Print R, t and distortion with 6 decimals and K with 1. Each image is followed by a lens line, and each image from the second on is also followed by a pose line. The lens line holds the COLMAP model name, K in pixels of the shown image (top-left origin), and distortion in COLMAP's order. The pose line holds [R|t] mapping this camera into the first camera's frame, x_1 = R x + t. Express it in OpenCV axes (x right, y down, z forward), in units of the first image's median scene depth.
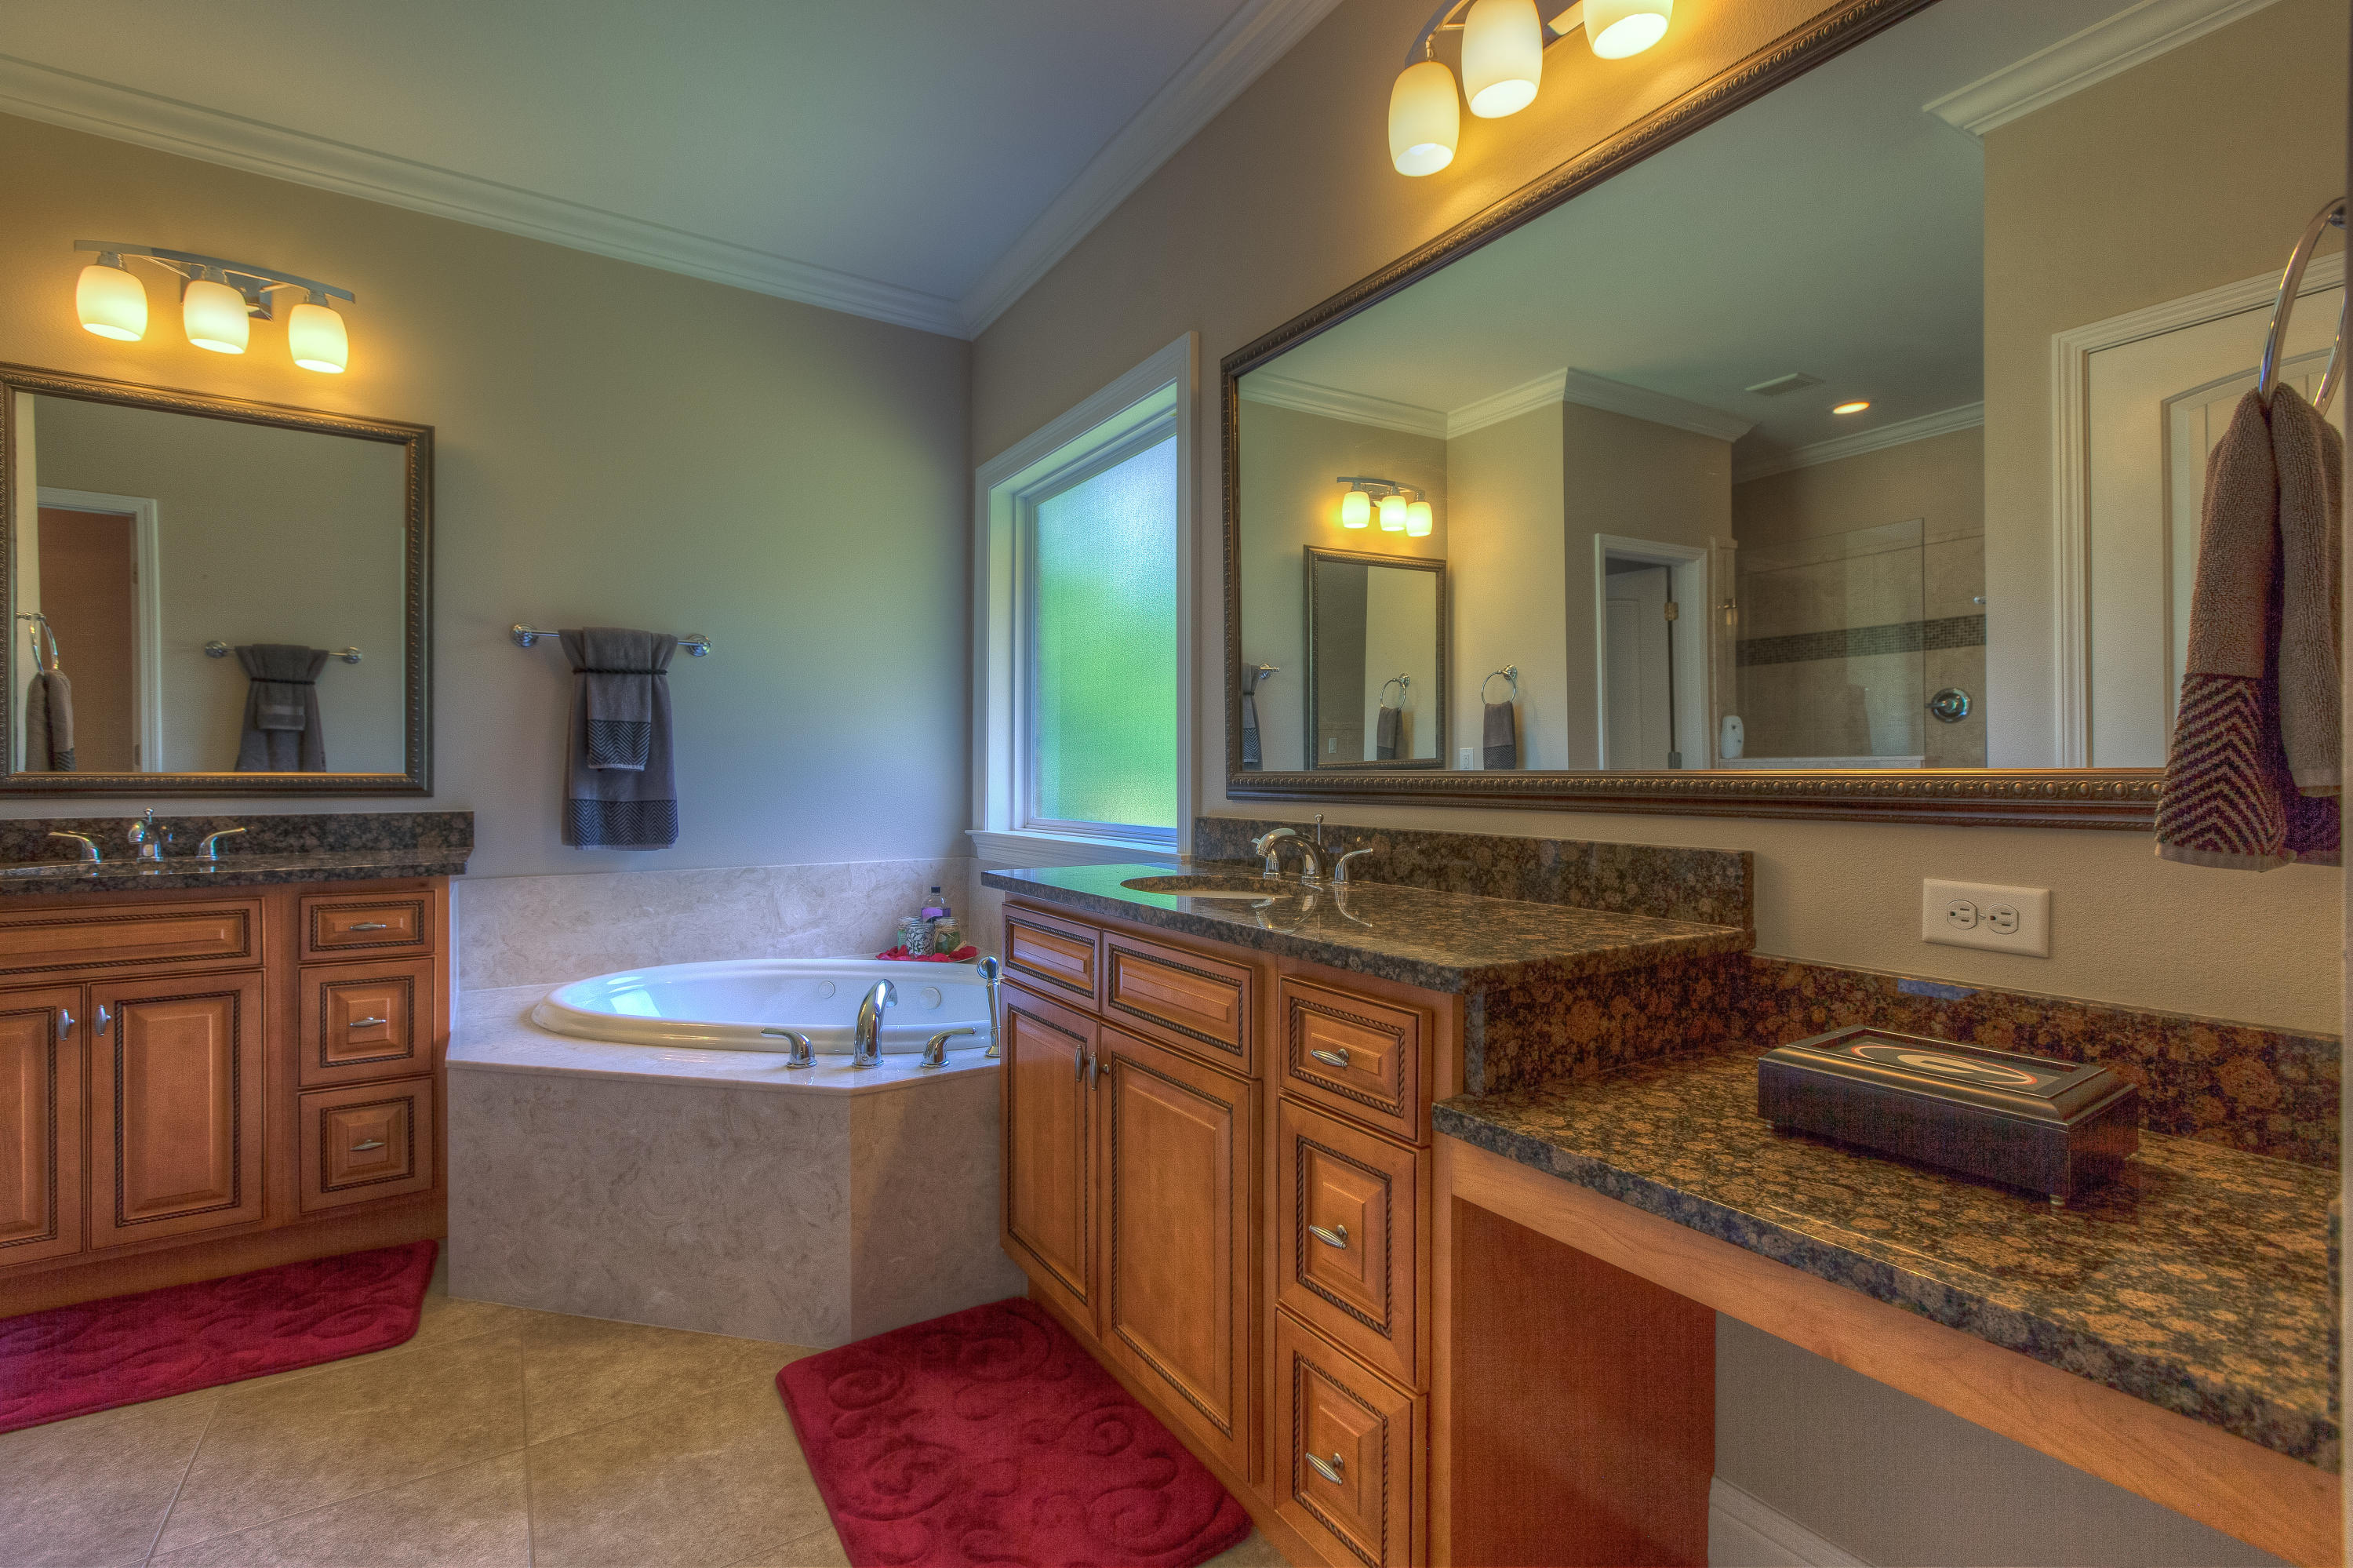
lens RADIAL K [[1040.7, 0, 1174.0], [0, 1040.7, 789.8], [0, 0, 1]] dist [0.001354, -0.000272]
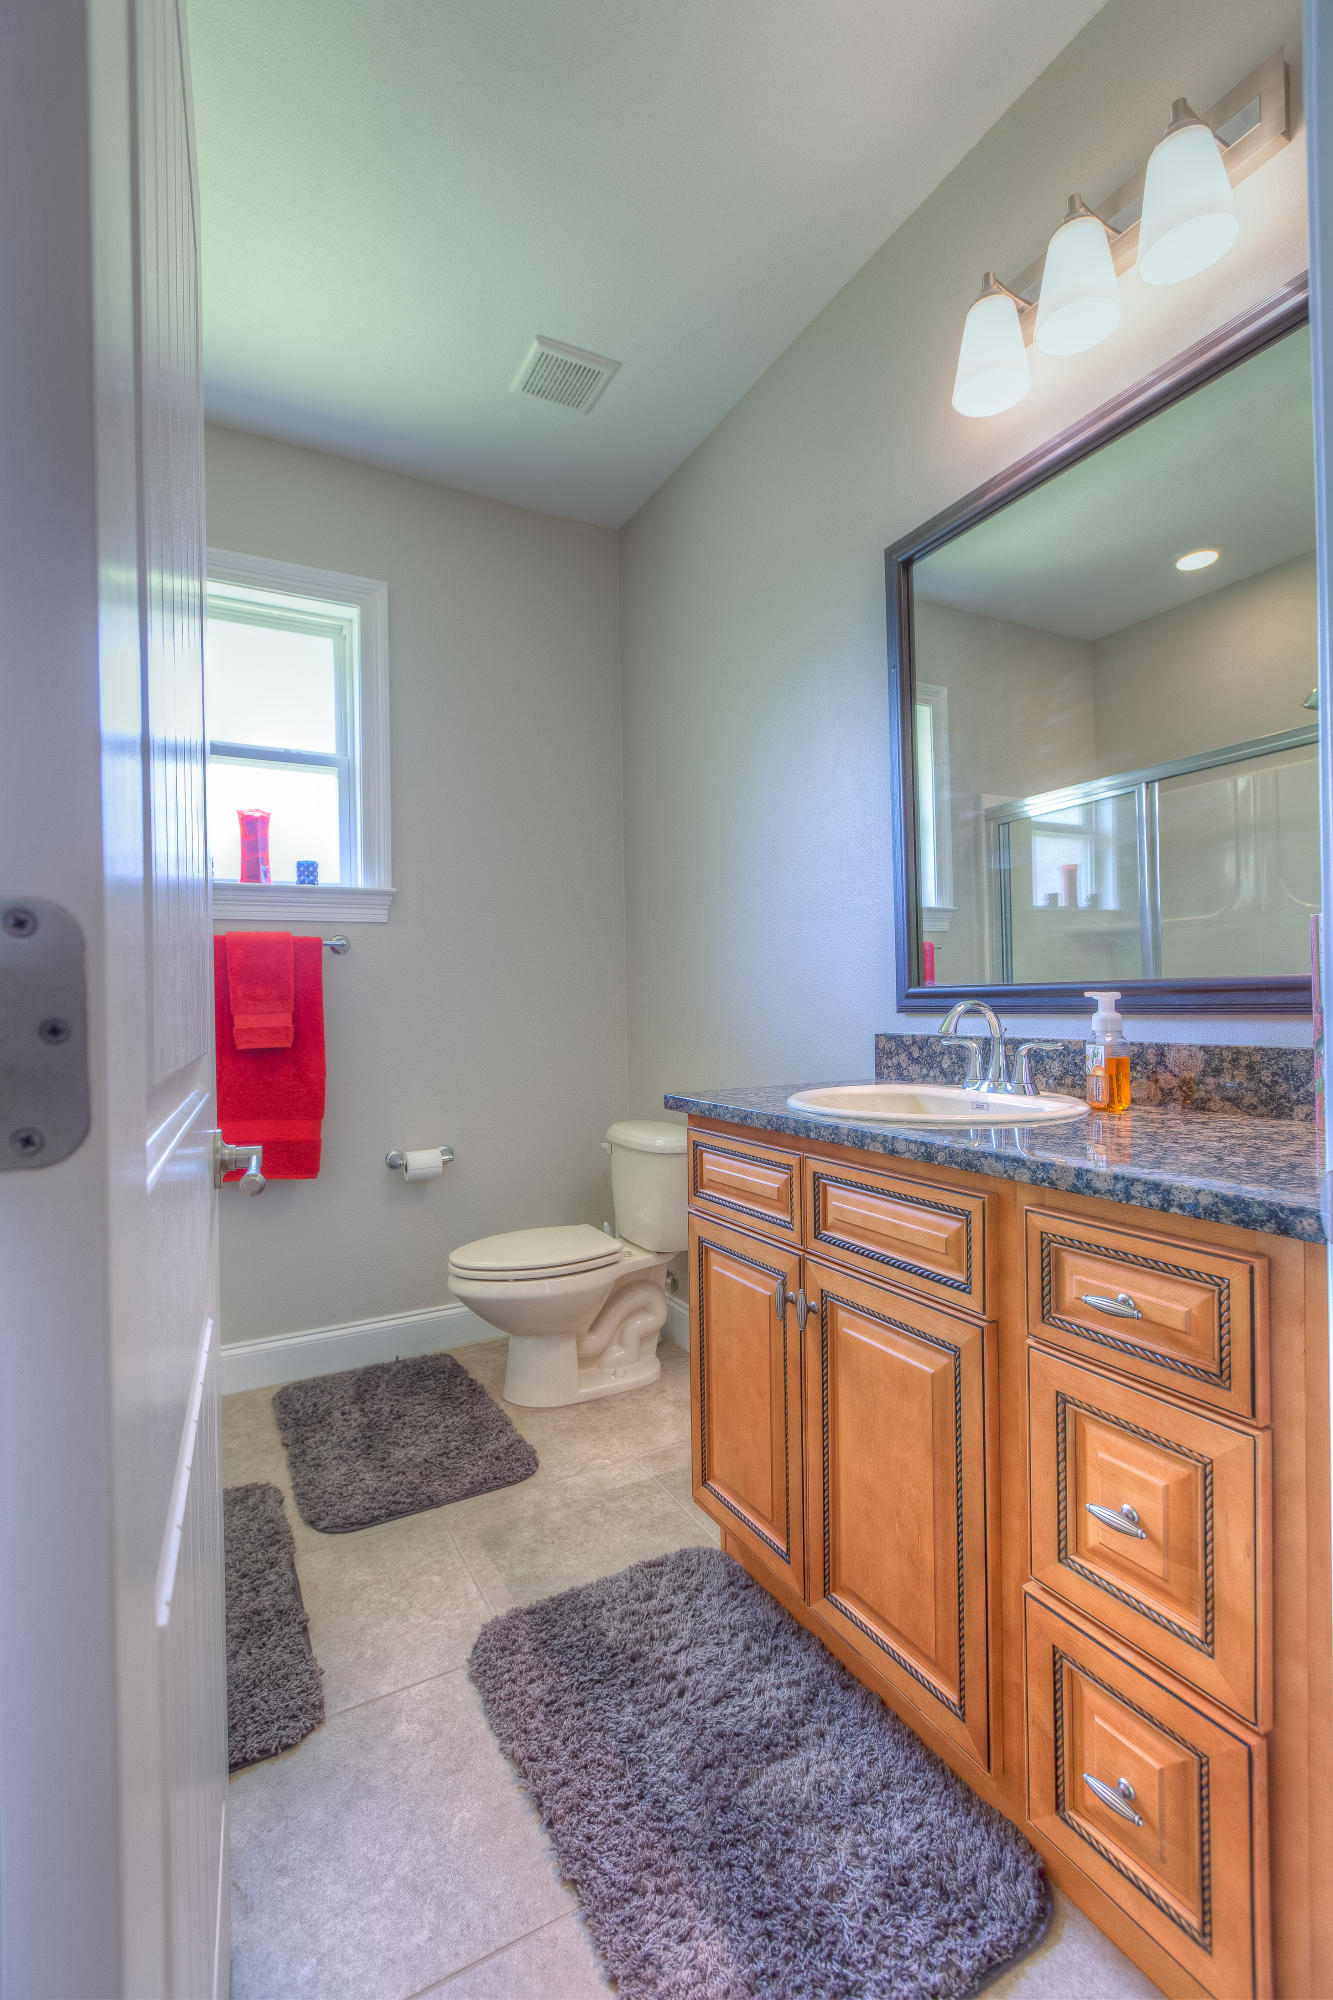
lens RADIAL K [[884.6, 0, 663.5], [0, 884.6, 993.8], [0, 0, 1]] dist [0.001354, -0.000272]
pose [[0.997113, -0.014555, -0.074527, -0.143825], [0.013722, 0.999838, -0.011683, 0.005770], [0.074685, 0.010626, 0.997151, 0.238695]]
